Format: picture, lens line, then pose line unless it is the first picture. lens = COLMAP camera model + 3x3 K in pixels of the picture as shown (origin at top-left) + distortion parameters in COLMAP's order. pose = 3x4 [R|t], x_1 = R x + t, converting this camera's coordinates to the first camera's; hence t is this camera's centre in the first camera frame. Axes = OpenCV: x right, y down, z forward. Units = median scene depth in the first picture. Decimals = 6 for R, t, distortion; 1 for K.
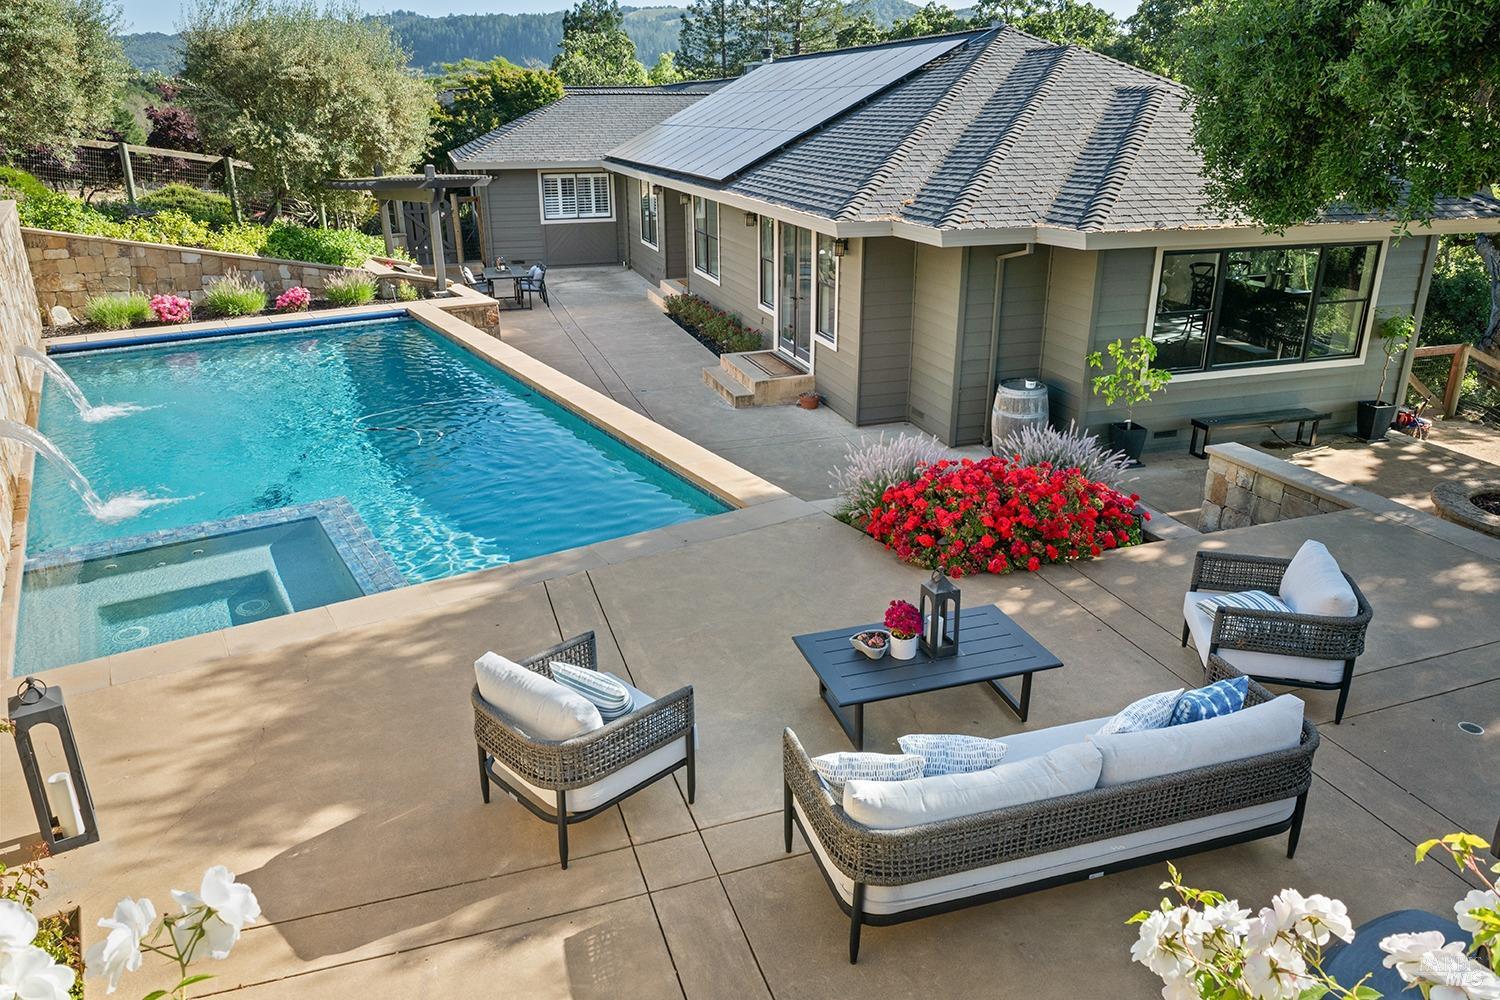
lens RADIAL K [[1040.3, 0, 752.1], [0, 1040.3, 497.1], [0, 0, 1]] dist [-0.012041, -0.009309]
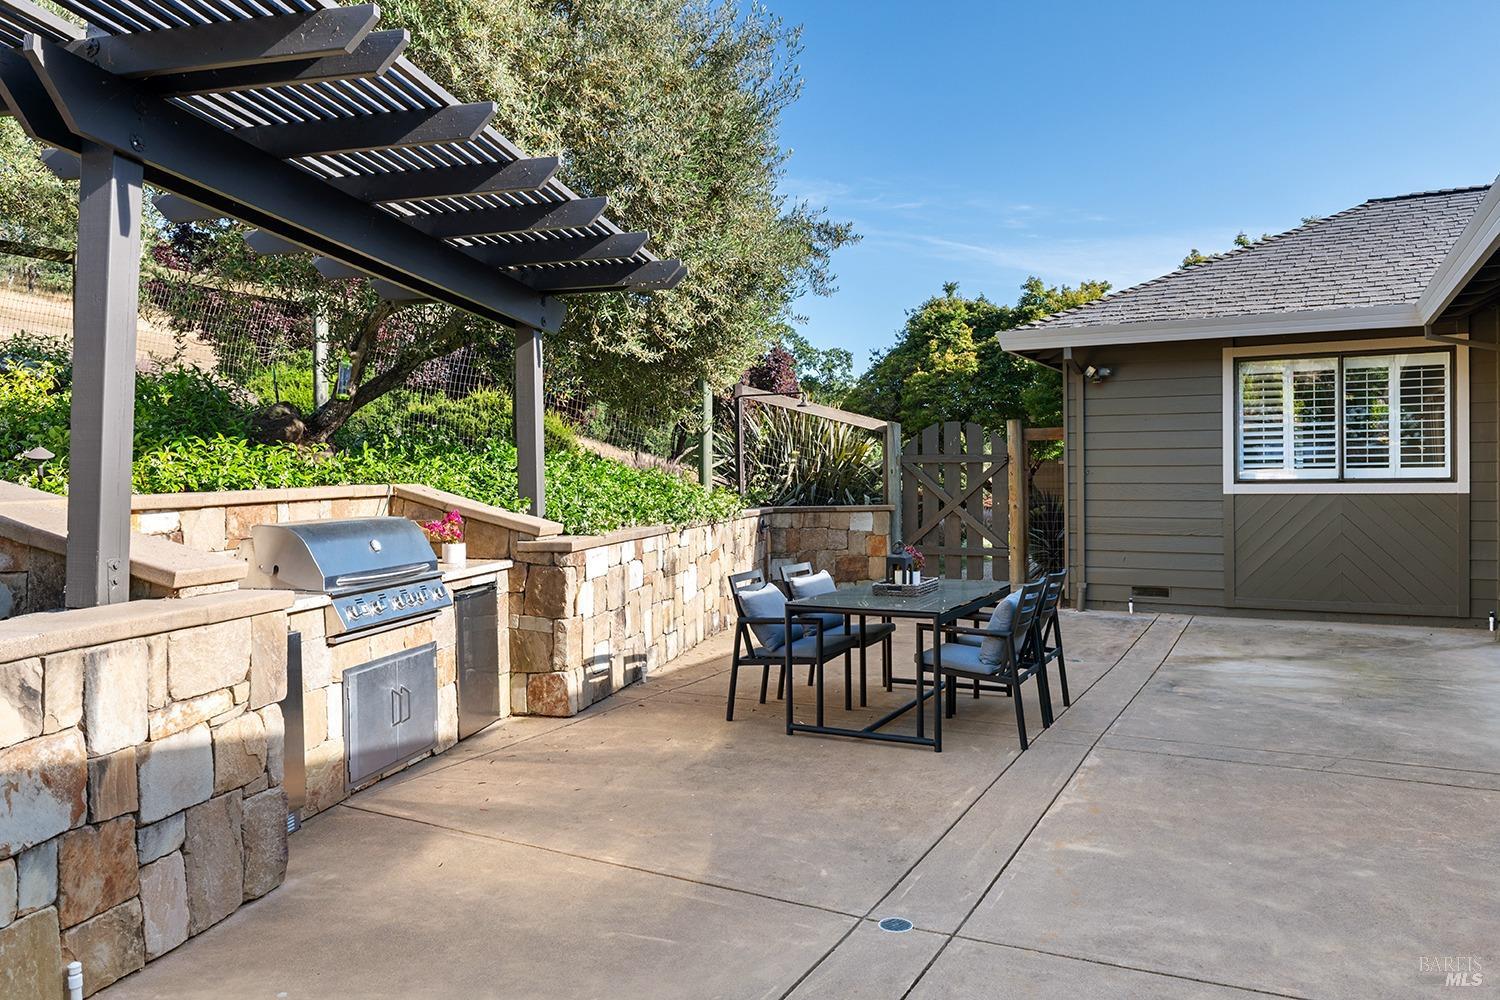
lens RADIAL K [[1071.0, 0, 743.3], [0, 1071.0, 494.8], [0, 0, 1]] dist [-0.033746, -0.003406]
pose [[0.685961, 0.009370, -0.727578, -0.064466], [-0.248582, 0.942775, -0.222223, -0.184666], [0.683859, 0.333299, 0.649036, 0.860764]]
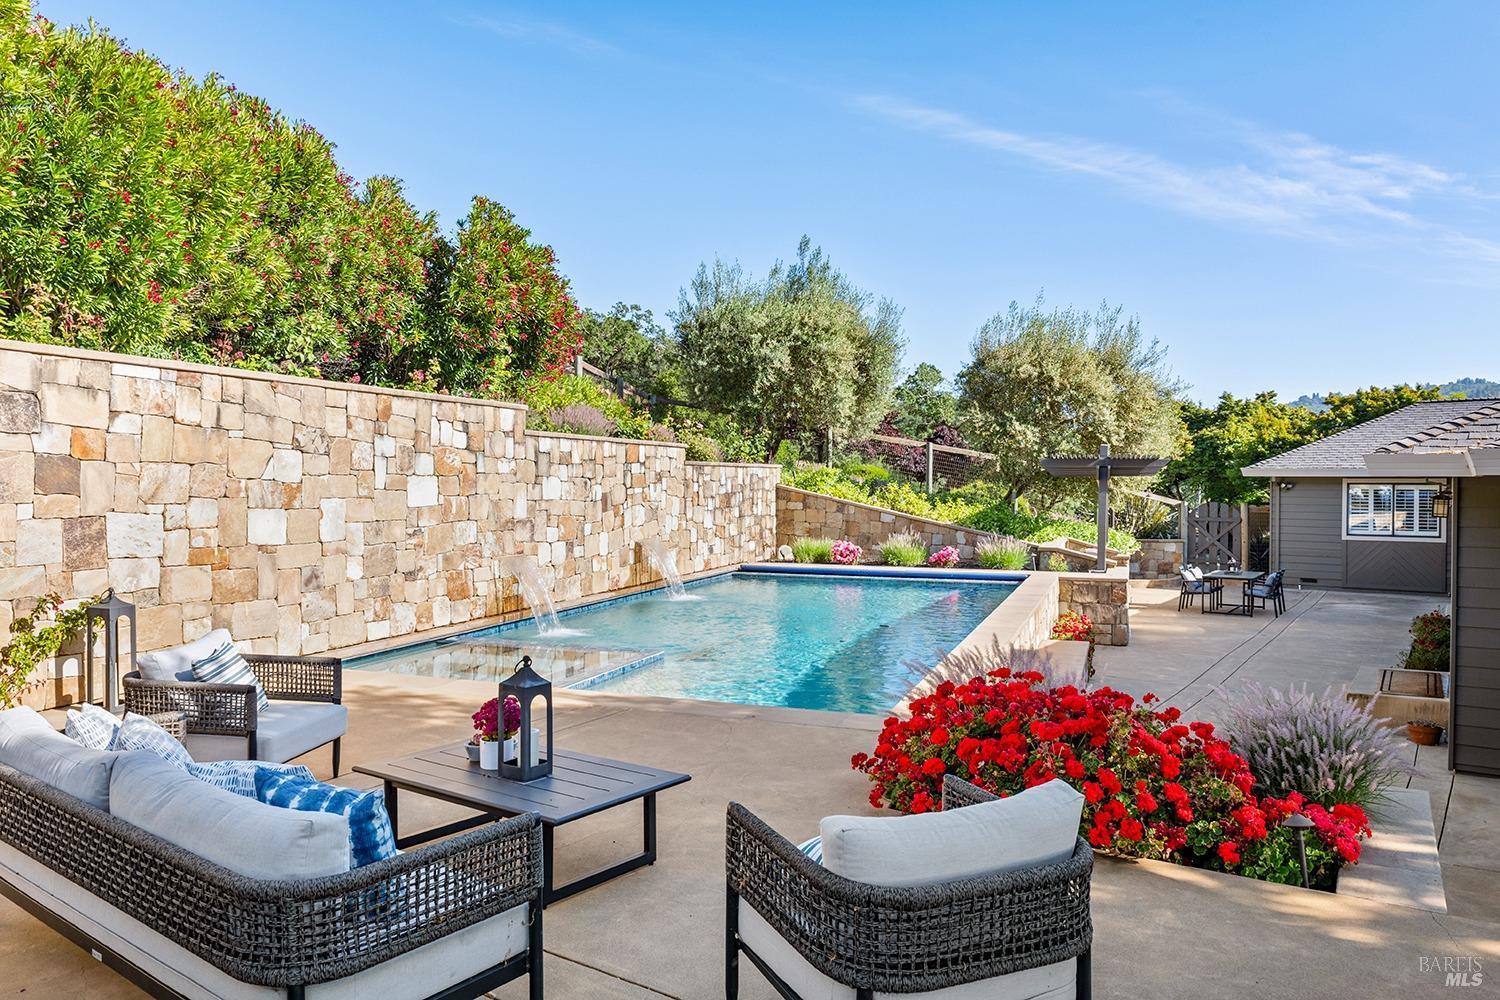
lens RADIAL K [[1040.3, 0, 748.8], [0, 1040.3, 492.5], [0, 0, 1]] dist [-0.012041, -0.009309]
pose [[0.598748, 0.013526, -0.800823, 0.252779], [-0.286849, 0.937156, -0.198638, 0.016427], [0.747809, 0.348649, 0.565000, 0.177567]]
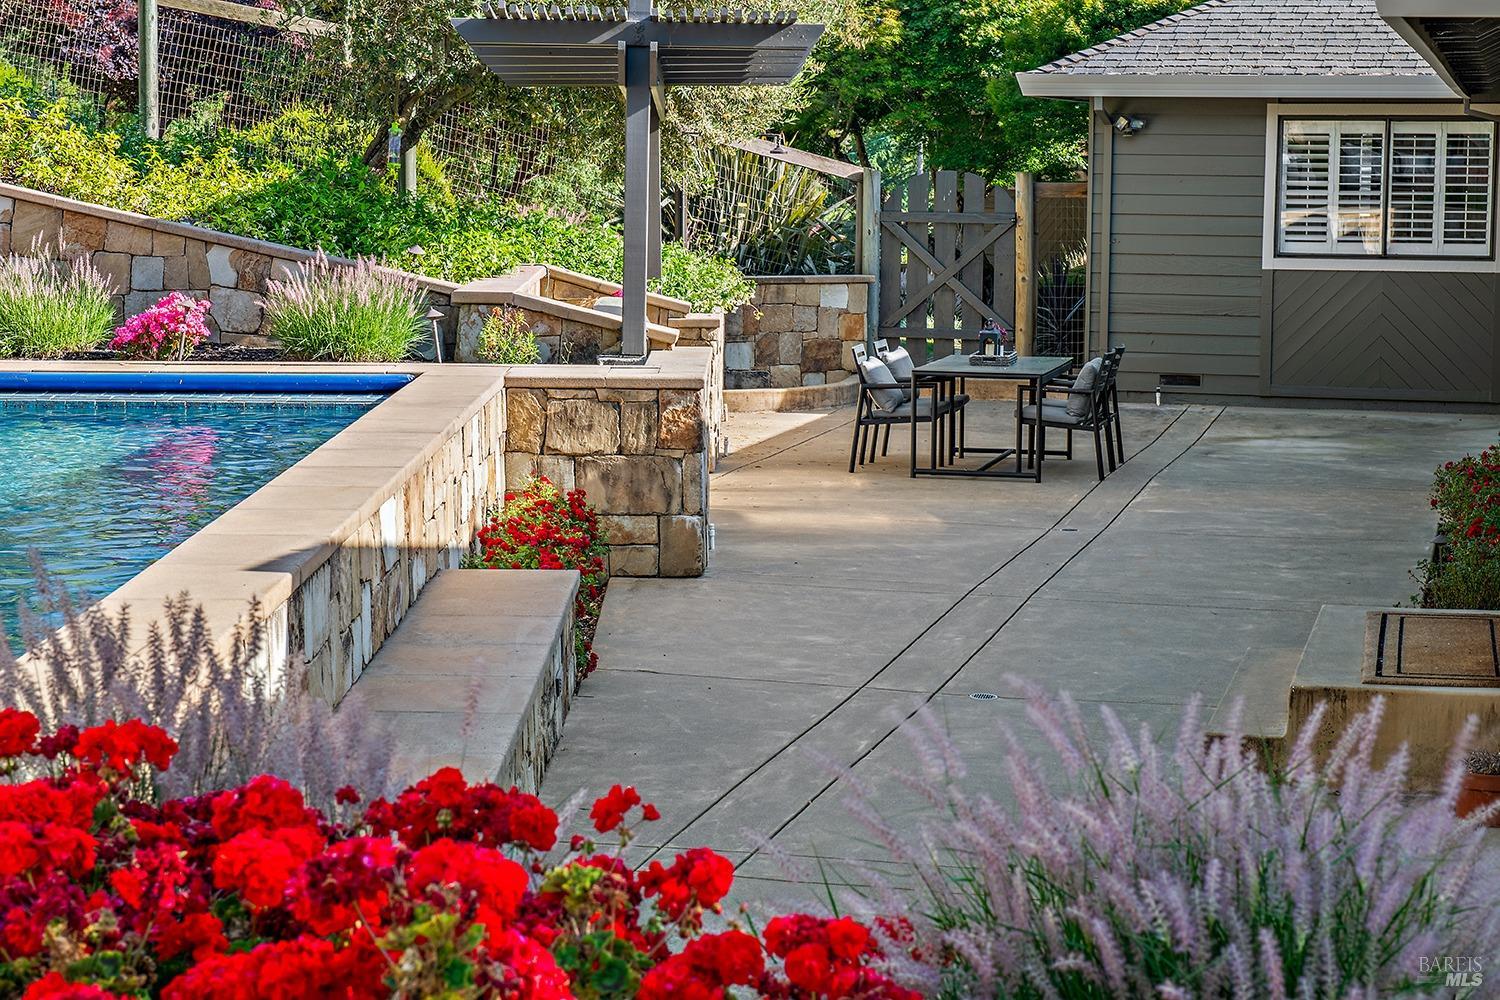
lens RADIAL K [[2901.4, 0, 748.6], [0, 2901.4, 500.7], [0, 0, 1]] dist [0.029839, 0.000000]
pose [[0.837402, 0.075929, -0.541288, 0.208657], [-0.202437, 0.962964, -0.178102, -0.001207], [0.507718, 0.258719, 0.821758, 0.263745]]
